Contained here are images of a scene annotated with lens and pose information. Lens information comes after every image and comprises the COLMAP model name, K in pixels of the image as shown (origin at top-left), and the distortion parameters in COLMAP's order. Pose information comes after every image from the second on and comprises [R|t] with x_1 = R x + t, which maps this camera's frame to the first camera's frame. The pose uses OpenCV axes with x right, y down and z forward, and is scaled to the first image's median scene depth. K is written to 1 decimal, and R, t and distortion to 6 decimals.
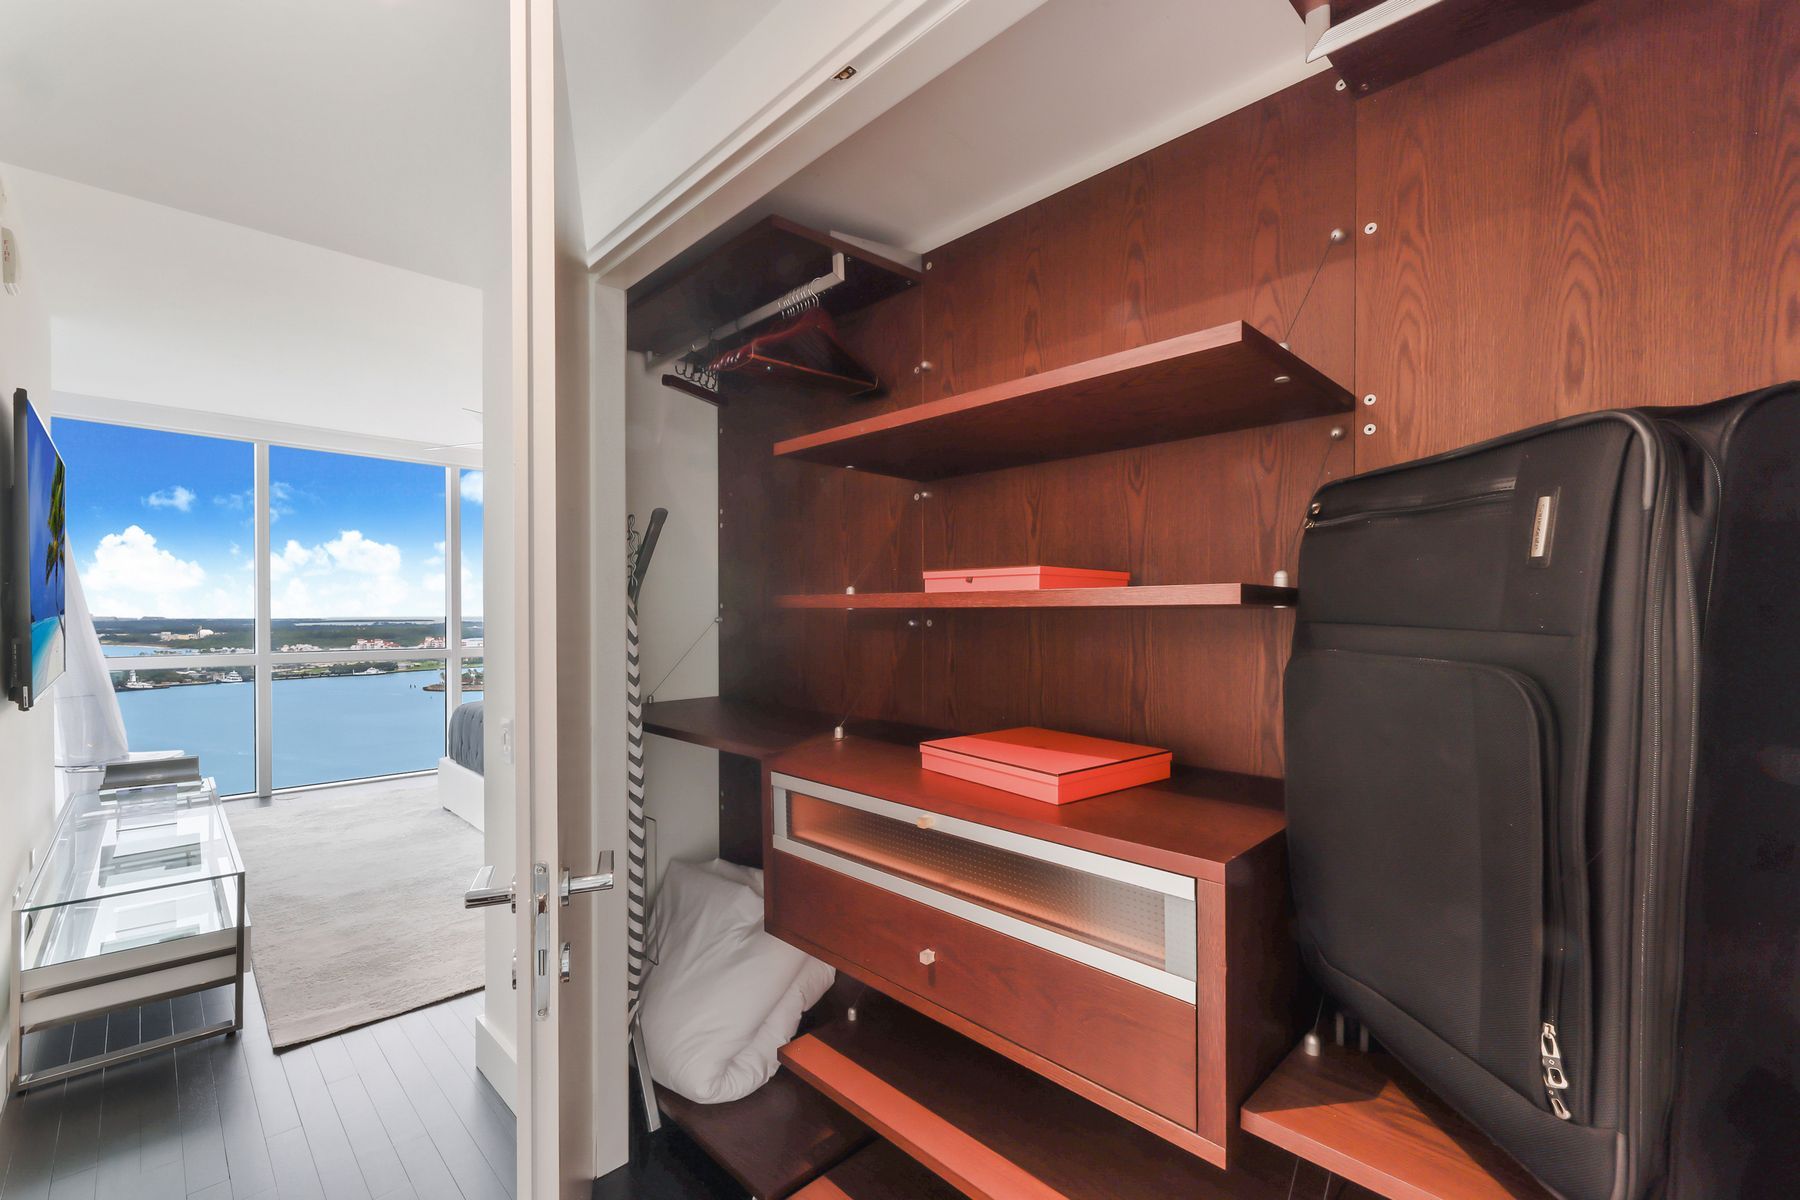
lens RADIAL K [[770.1, 0, 893.4], [0, 770.1, 616.0], [0, 0, 1]] dist [-0.001280, -0.000311]
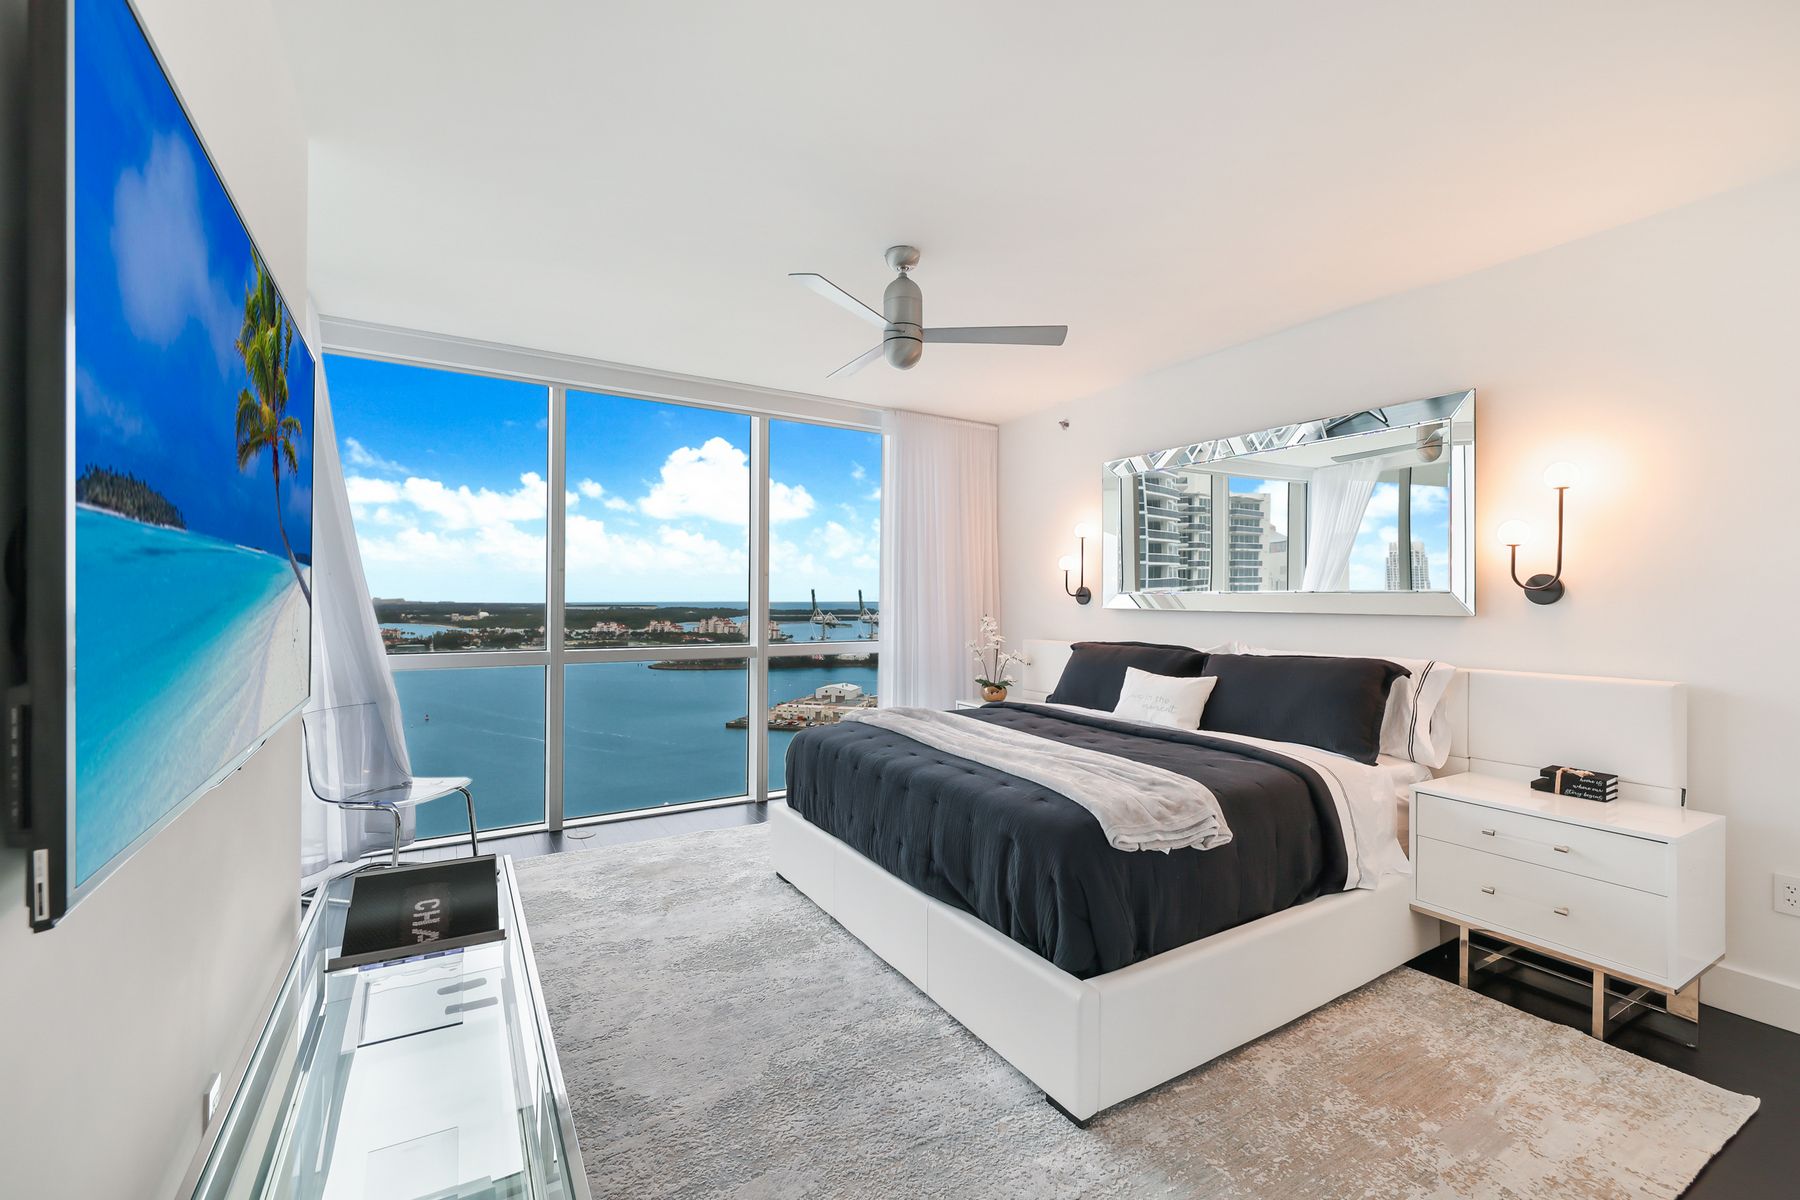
lens RADIAL K [[756.8, 0, 888.5], [0, 756.8, 594.9], [0, 0, 1]] dist [0.000264, -0.000253]
pose [[0.971789, 0.005300, -0.235793, -0.321781], [-0.008245, 0.999900, -0.011505, -0.002141], [0.235708, 0.013125, 0.971735, 0.341807]]
